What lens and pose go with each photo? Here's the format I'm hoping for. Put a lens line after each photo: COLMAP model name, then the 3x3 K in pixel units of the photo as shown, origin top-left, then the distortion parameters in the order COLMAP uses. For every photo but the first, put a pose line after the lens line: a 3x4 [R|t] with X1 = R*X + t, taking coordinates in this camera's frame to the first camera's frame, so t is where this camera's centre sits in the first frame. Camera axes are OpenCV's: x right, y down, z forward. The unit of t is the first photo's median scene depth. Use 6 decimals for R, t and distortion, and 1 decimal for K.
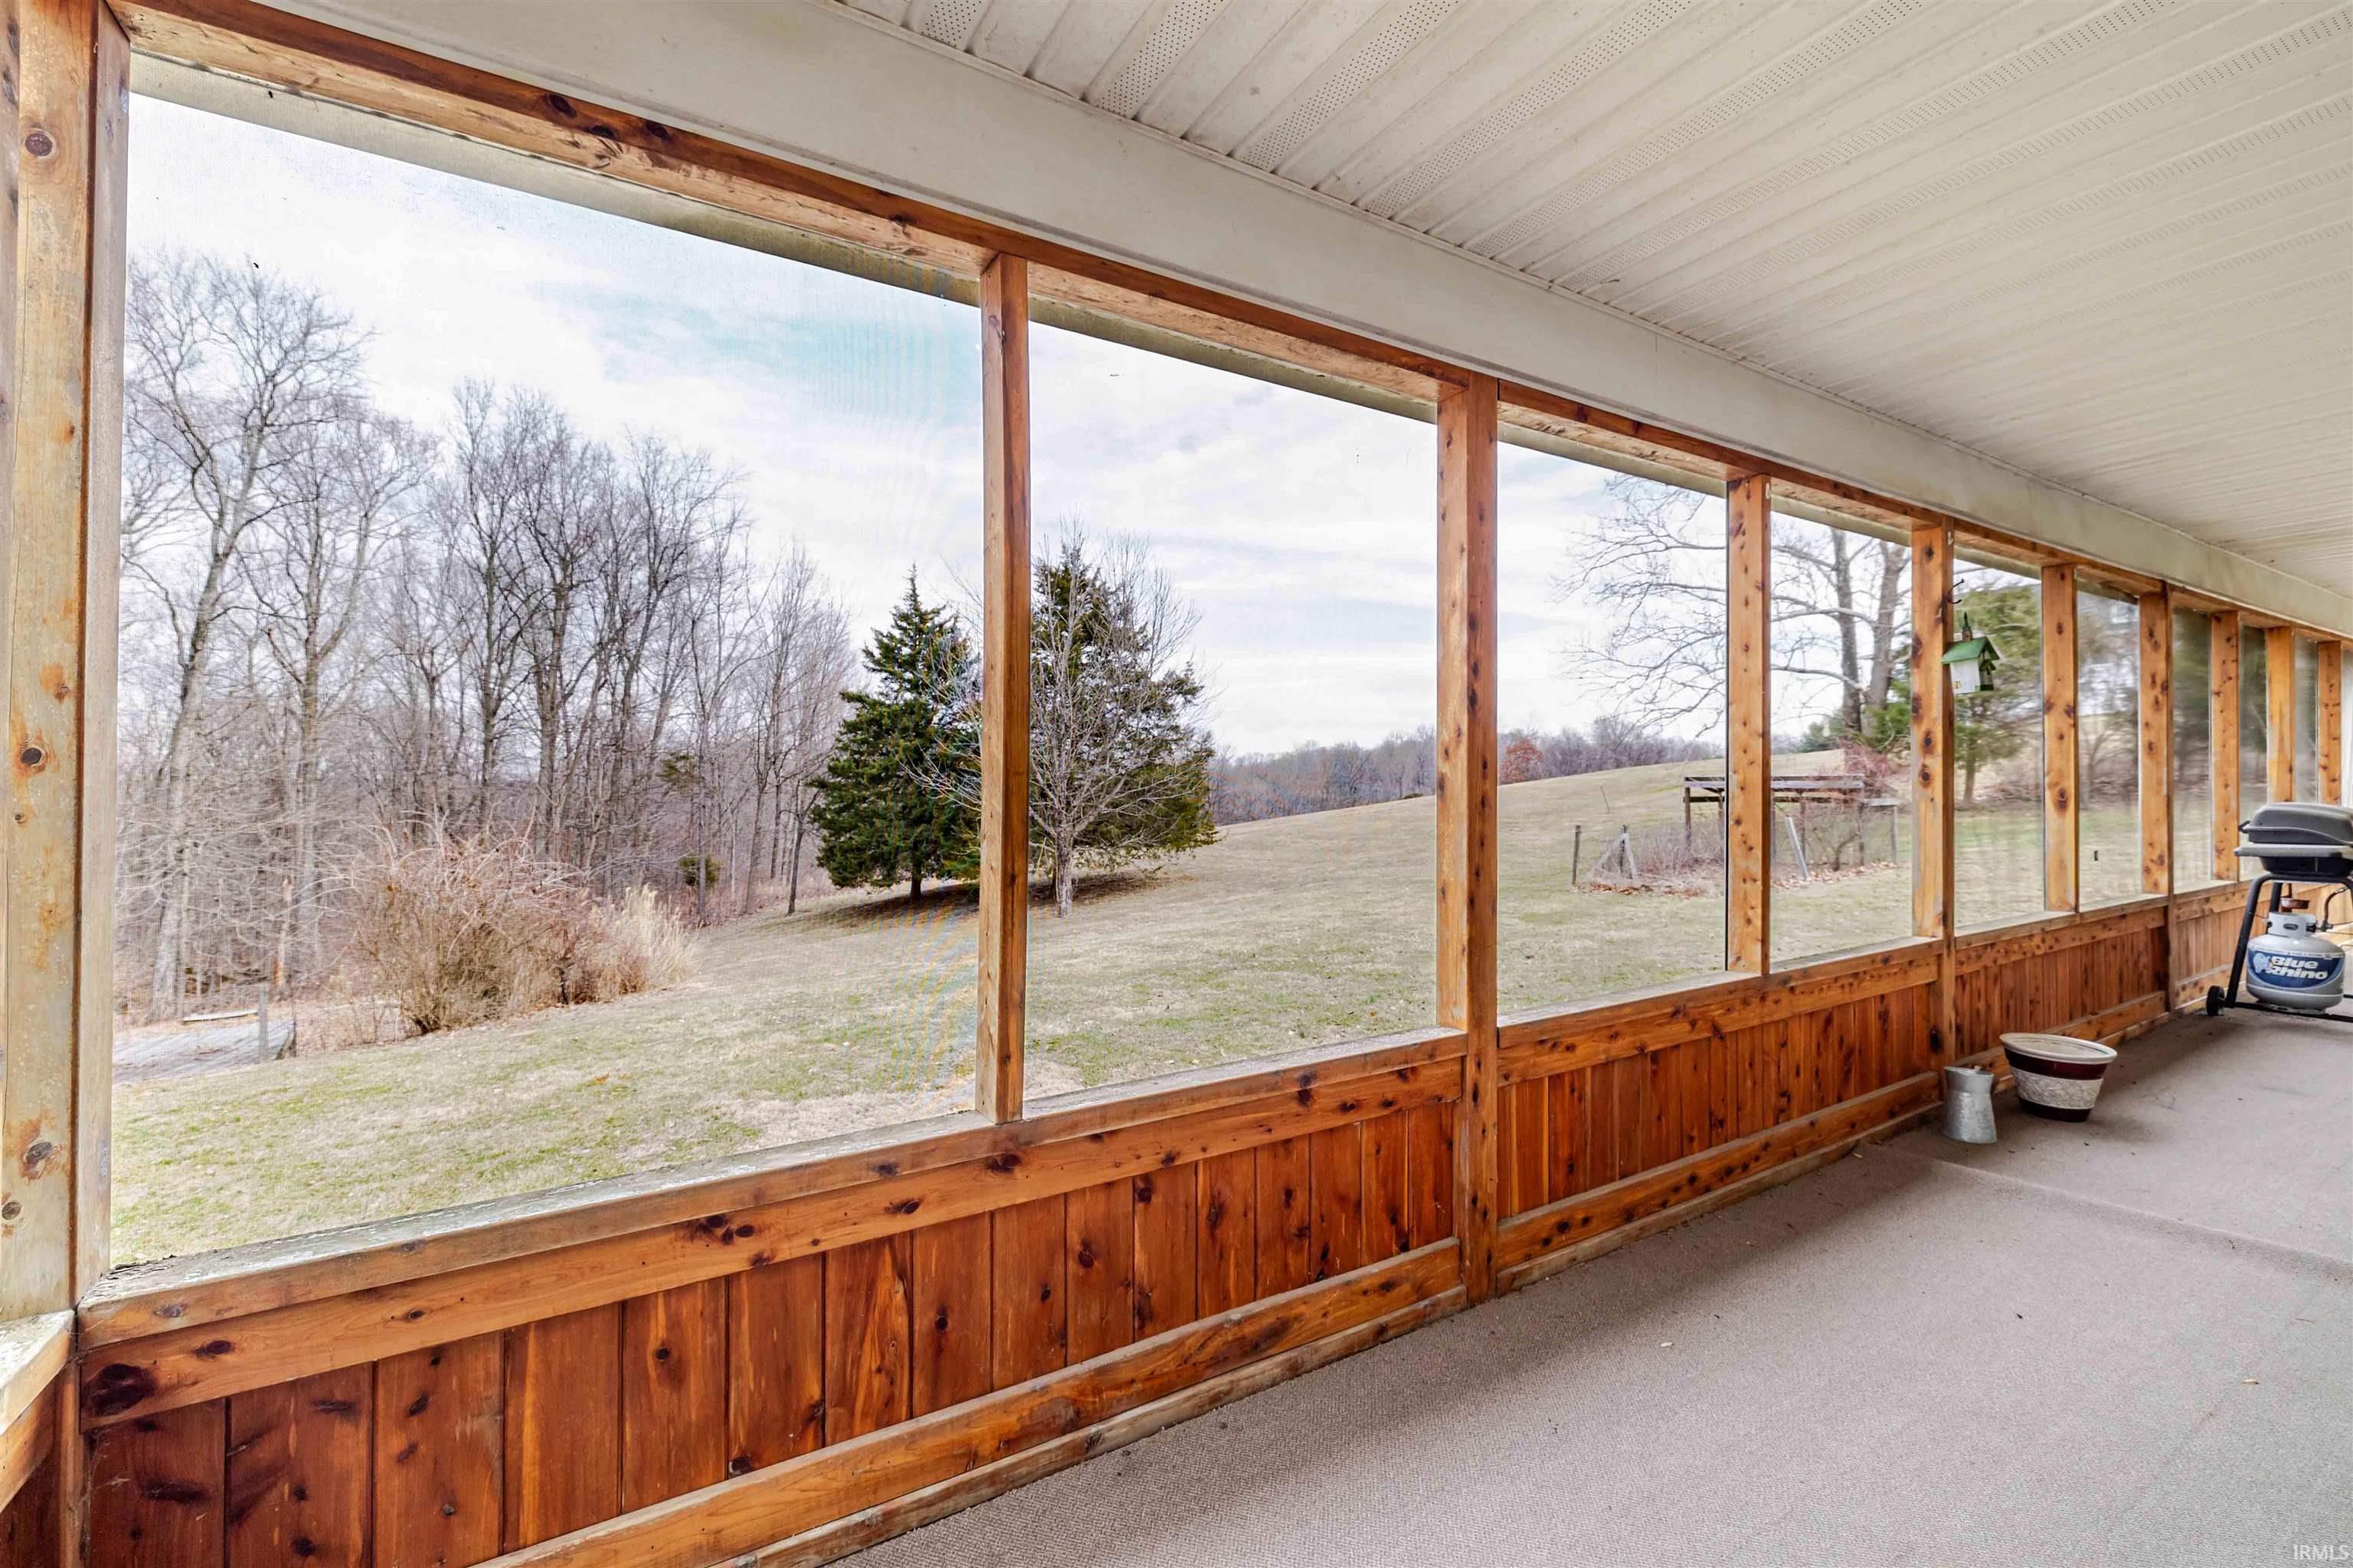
lens RADIAL K [[1005.9, 0, 1178.6], [0, 1005.9, 735.2], [0, 0, 1]] dist [-0.000522, -0.000159]
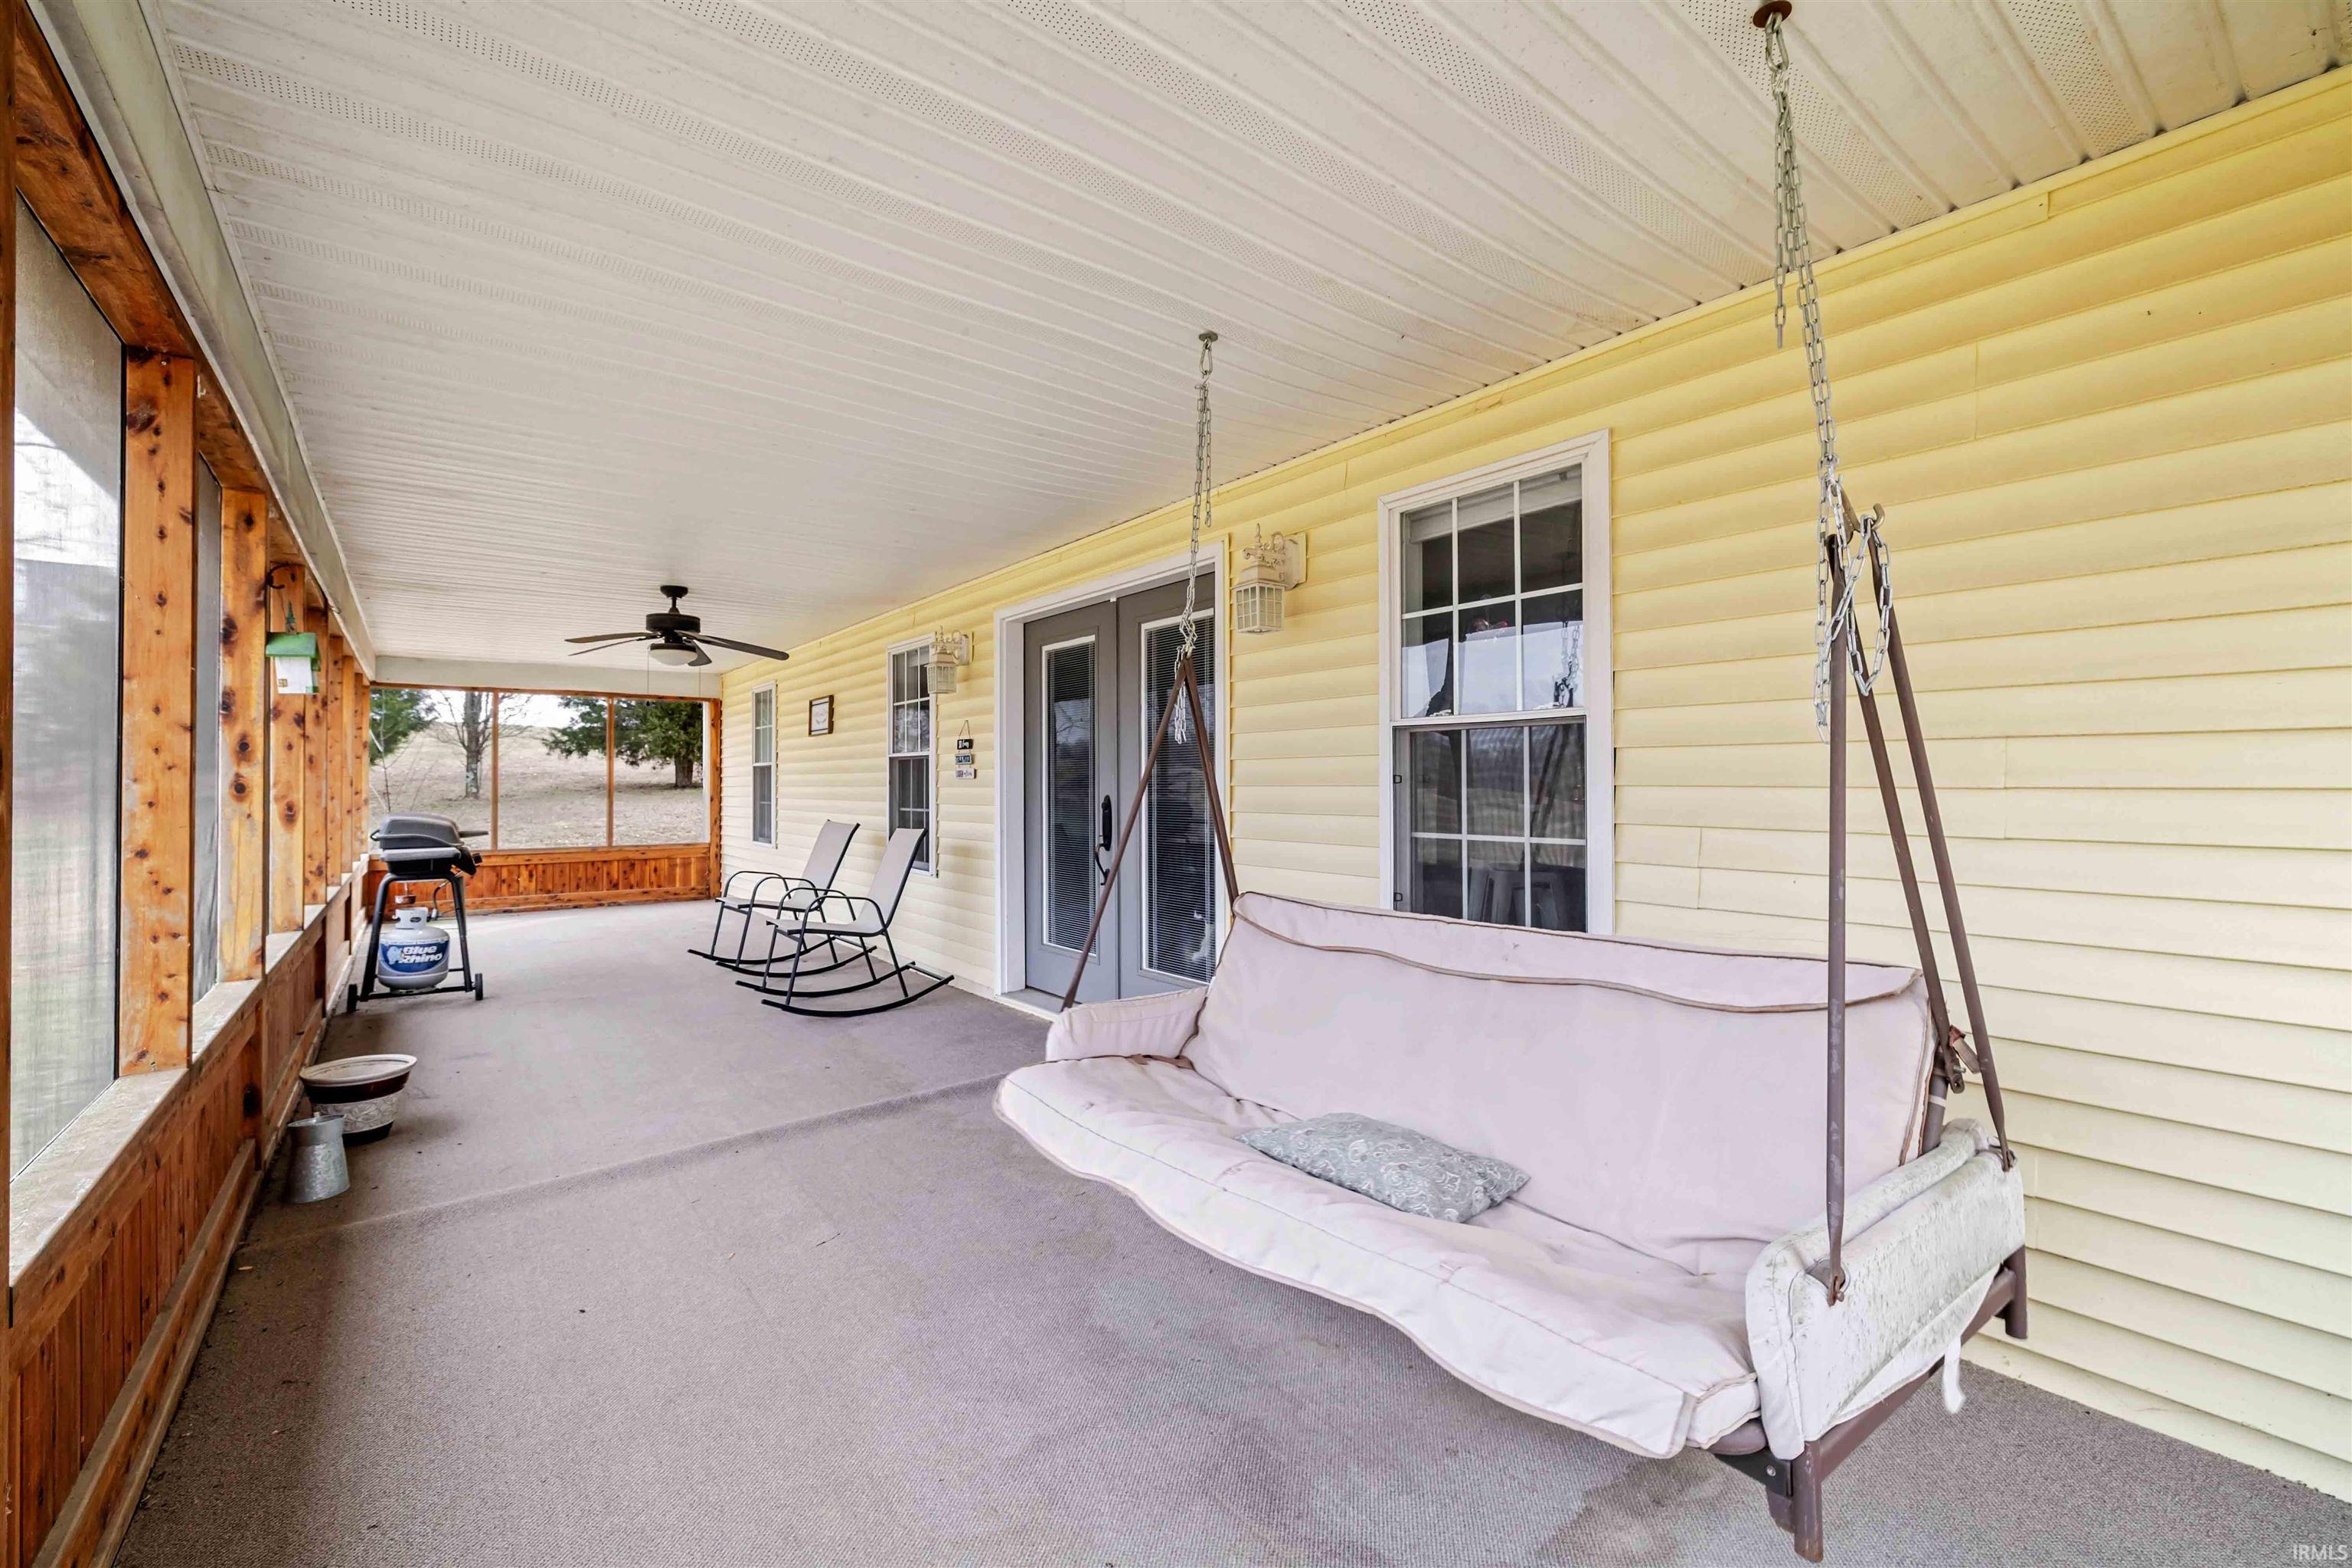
lens RADIAL K [[989.4, 0, 1174.5], [0, 989.4, 780.3], [0, 0, 1]] dist [-0.000258, 0.000072]
pose [[-0.100924, 0.014869, 0.994783, -0.148011], [-0.046951, 0.998703, -0.019691, 0.014483], [-0.993786, -0.048693, -0.100095, 0.315253]]
